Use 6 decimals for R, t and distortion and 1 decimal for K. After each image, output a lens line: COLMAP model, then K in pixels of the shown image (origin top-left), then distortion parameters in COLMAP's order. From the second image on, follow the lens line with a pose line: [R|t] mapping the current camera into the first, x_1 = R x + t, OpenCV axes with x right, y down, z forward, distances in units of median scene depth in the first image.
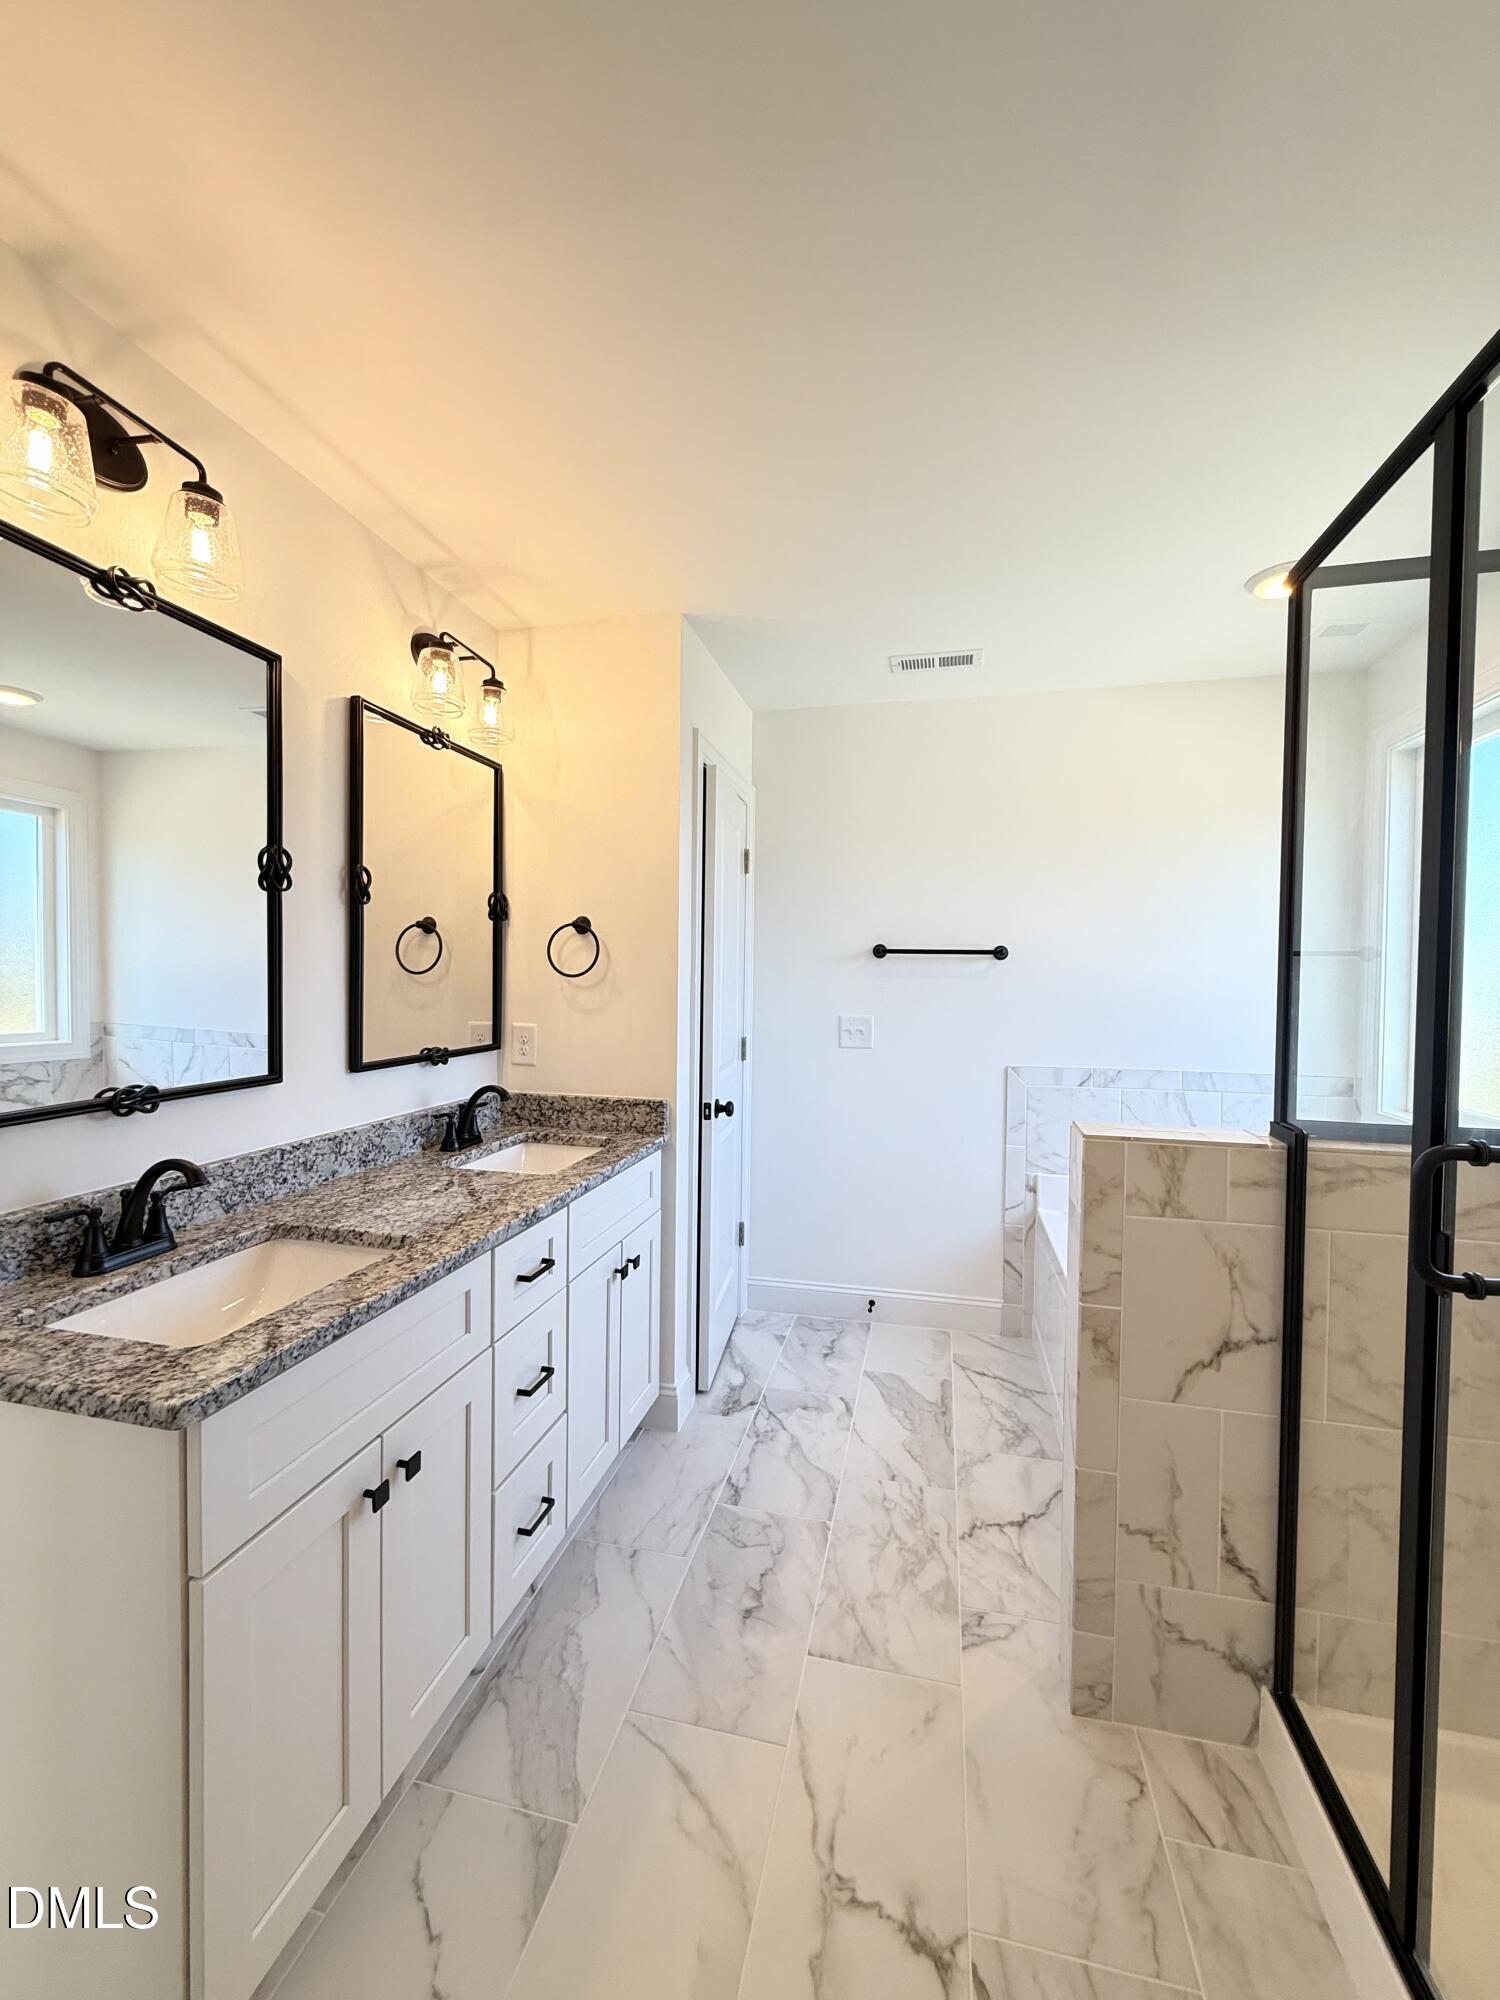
lens RADIAL K [[796.1, 0, 748.0], [0, 796.1, 996.8], [0, 0, 1]] dist [0.000118, -0.000156]
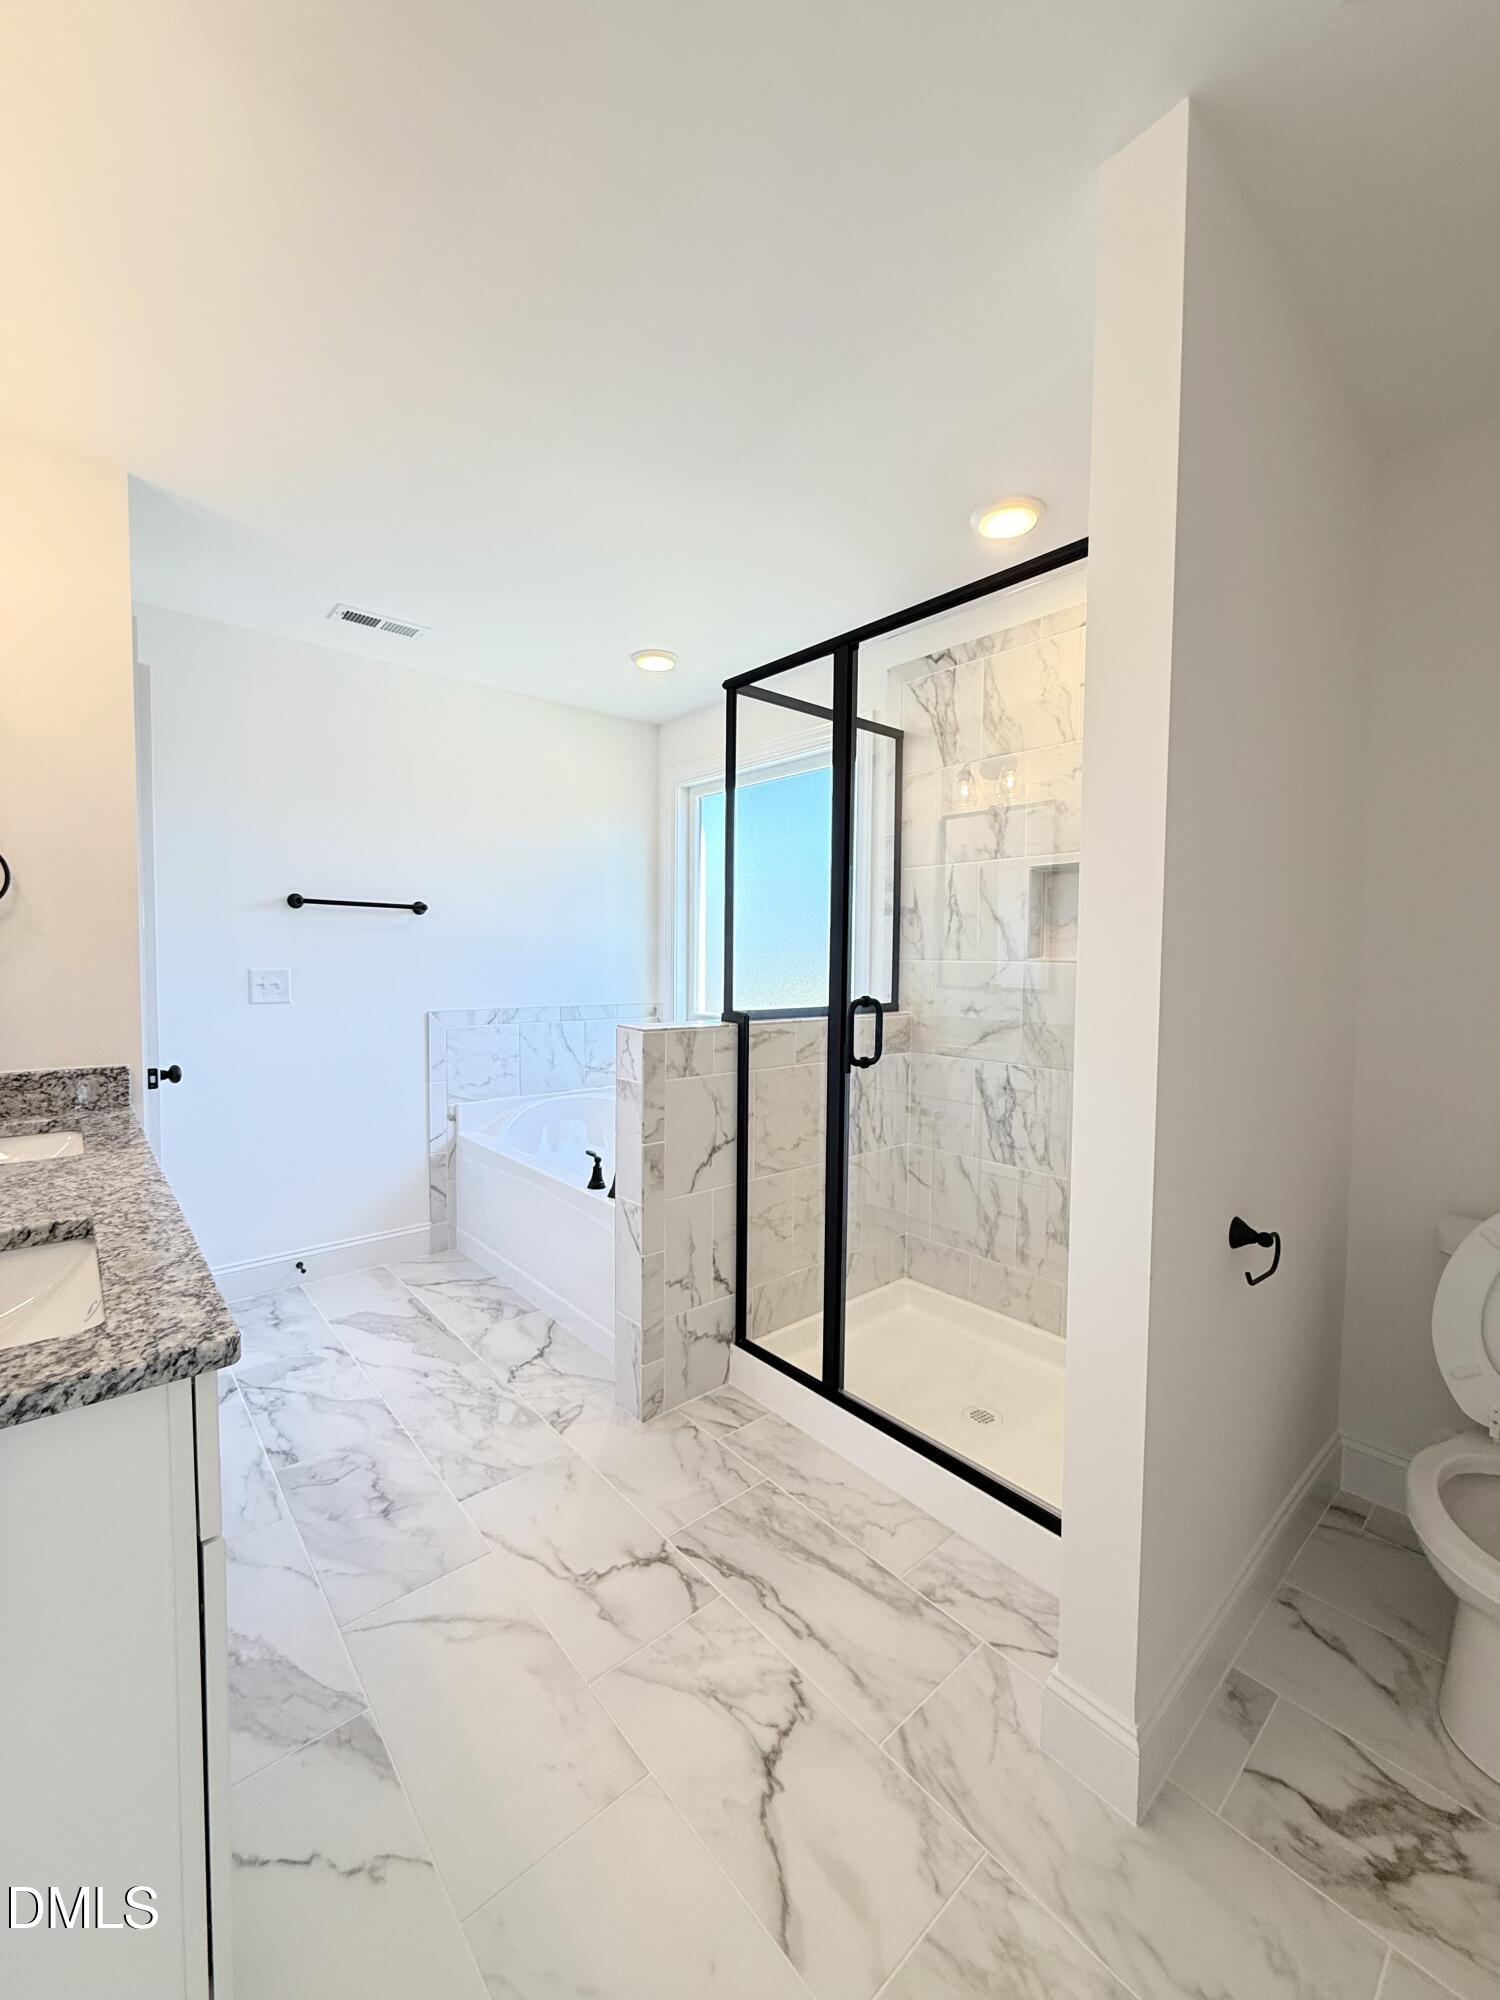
lens RADIAL K [[796.1, 0, 748.0], [0, 796.1, 996.8], [0, 0, 1]] dist [0.000118, -0.000156]
pose [[0.584655, -0.043927, 0.810092, -0.626396], [0.014179, 0.998934, 0.043934, 0.049821], [-0.811158, -0.014200, 0.584655, -0.009701]]
